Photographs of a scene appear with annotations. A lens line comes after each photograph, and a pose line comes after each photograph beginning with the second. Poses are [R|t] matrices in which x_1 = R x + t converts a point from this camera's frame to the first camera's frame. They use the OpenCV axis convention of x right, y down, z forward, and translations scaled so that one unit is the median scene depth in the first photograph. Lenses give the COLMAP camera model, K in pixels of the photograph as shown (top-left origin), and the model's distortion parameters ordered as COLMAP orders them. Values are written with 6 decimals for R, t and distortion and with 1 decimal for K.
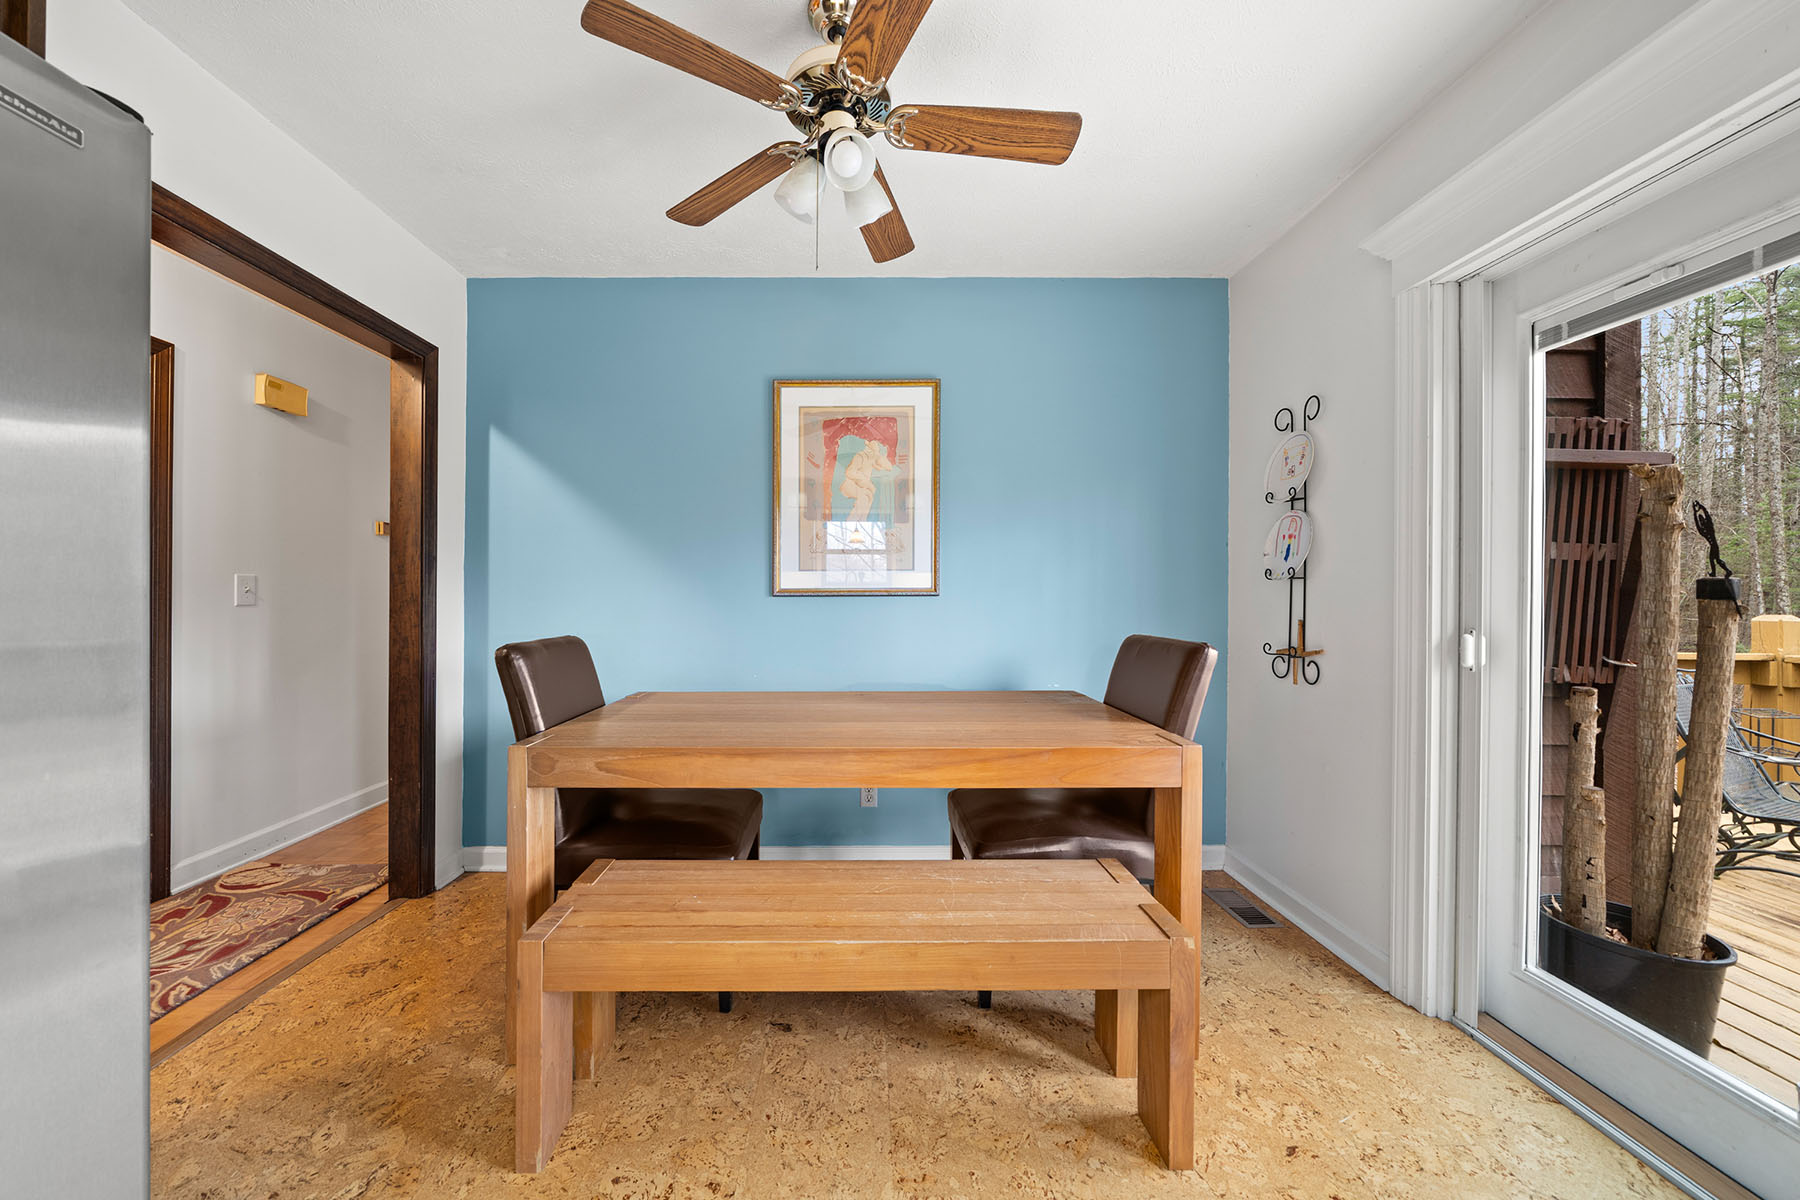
lens RADIAL K [[654.1, 0, 892.2], [0, 654.1, 600.3], [0, 0, 1]] dist [-0.006358, 0.000620]
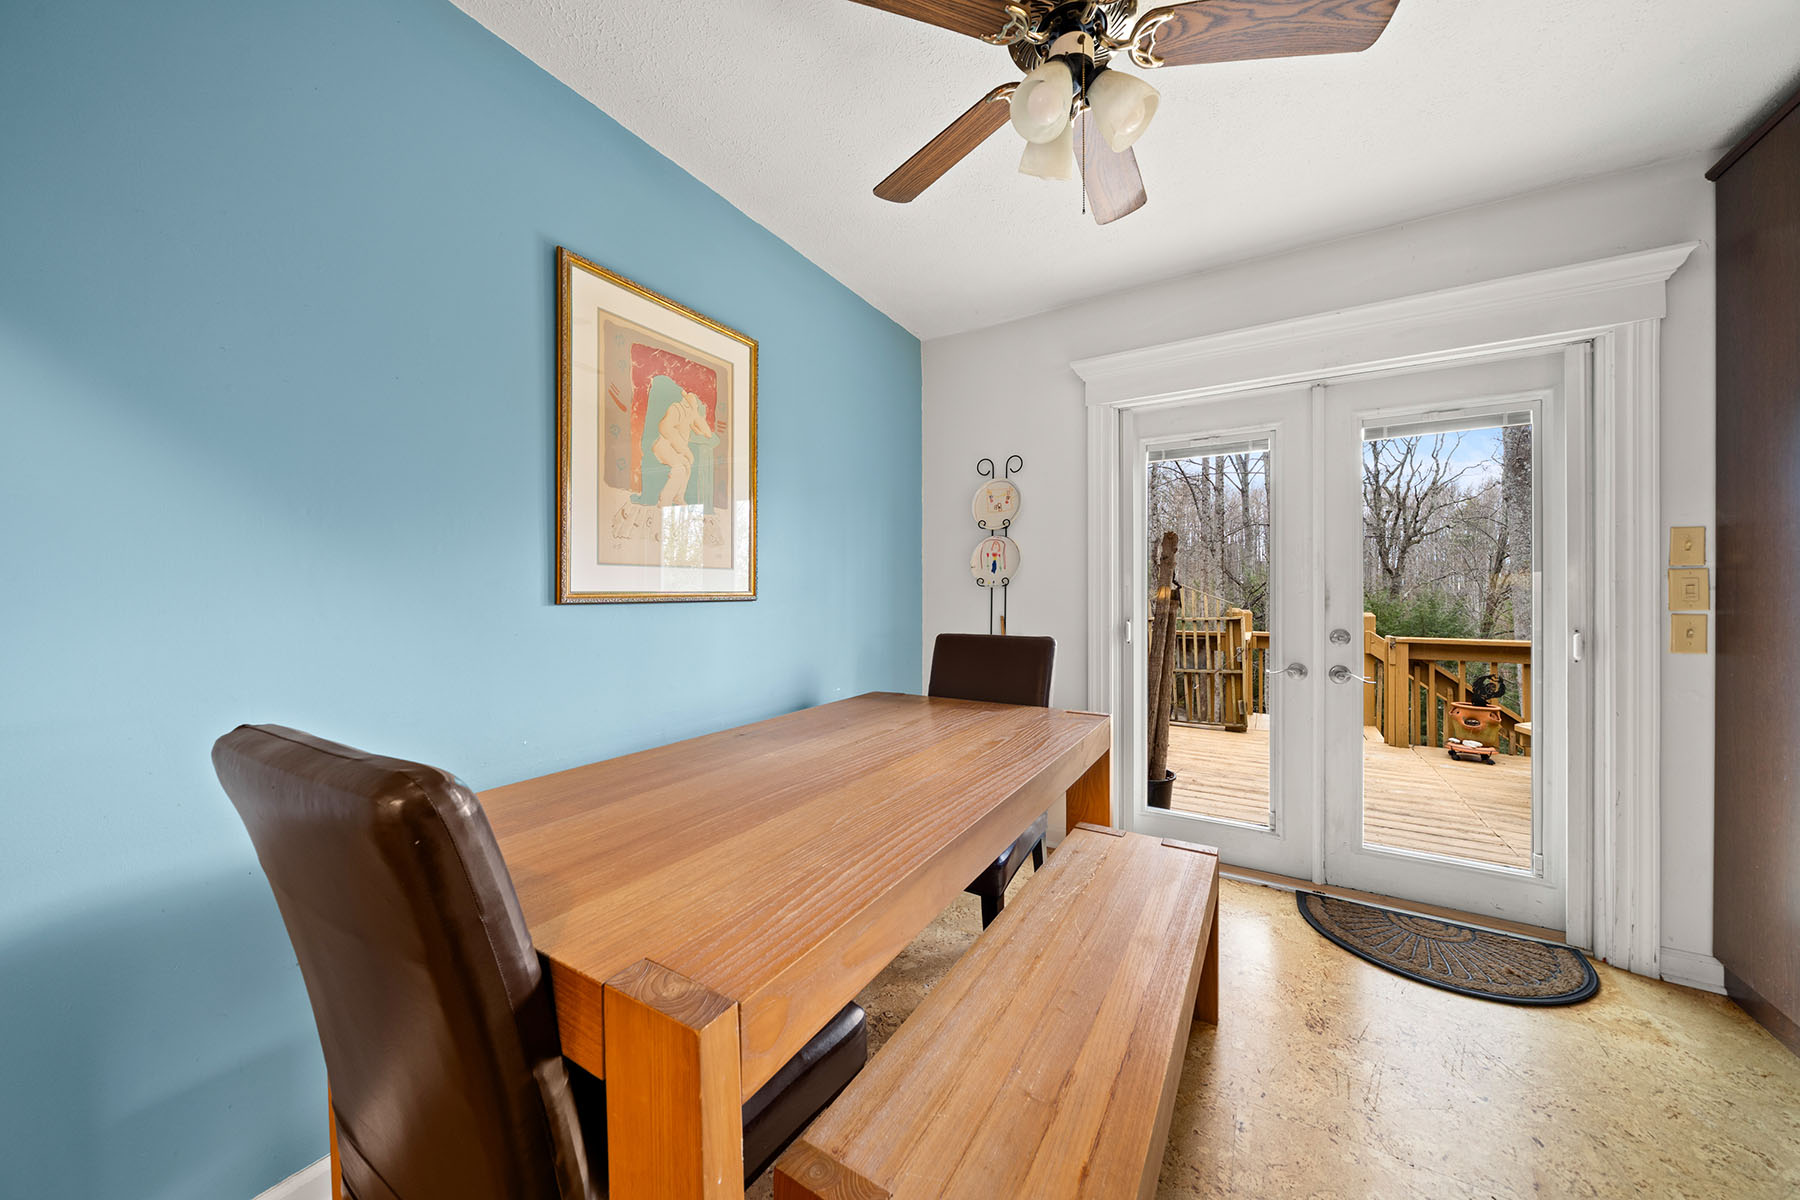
lens RADIAL K [[606.0, 0, 905.4], [0, 606.0, 594.2], [0, 0, 1]] dist [-0.000070, -0.000010]
pose [[0.525551, -0.002515, 0.850758, -0.491308], [0.004476, 0.999990, 0.000191, -0.015134], [-0.850750, 0.003708, 0.525557, 0.438000]]
